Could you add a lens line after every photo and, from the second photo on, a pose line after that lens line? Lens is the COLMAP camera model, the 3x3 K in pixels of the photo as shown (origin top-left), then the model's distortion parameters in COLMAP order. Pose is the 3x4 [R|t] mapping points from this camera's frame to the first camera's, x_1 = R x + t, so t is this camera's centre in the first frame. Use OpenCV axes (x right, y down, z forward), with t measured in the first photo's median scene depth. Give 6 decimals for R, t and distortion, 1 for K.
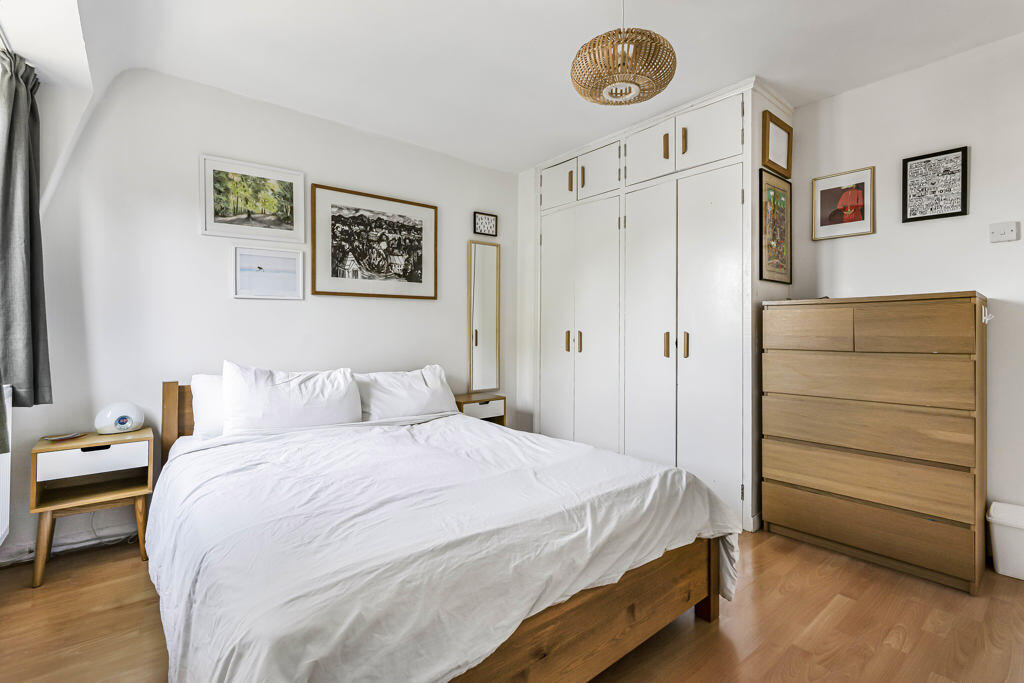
lens RADIAL K [[466.1, 0, 515.5], [0, 466.1, 332.3], [0, 0, 1]] dist [-0.000019, -0.000166]
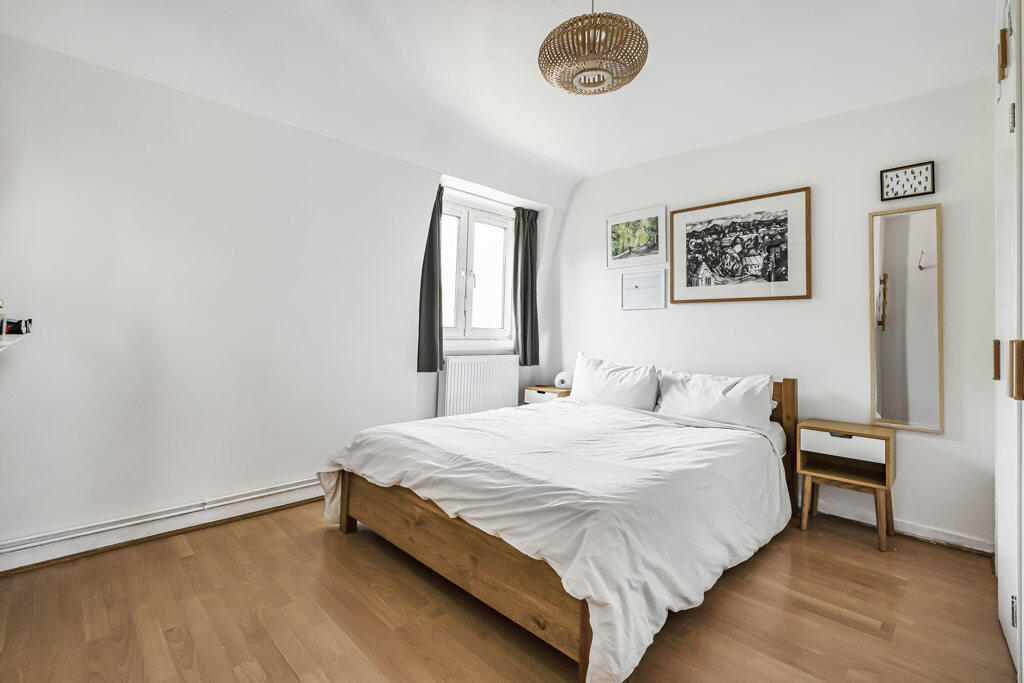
lens RADIAL K [[466.1, 0, 515.5], [0, 466.1, 332.3], [0, 0, 1]] dist [-0.000019, -0.000166]
pose [[0.106746, 0.003048, -0.994282, 0.676434], [-0.026627, 0.999645, 0.000206, 0.003386], [0.993930, 0.026453, 0.106789, 0.449588]]
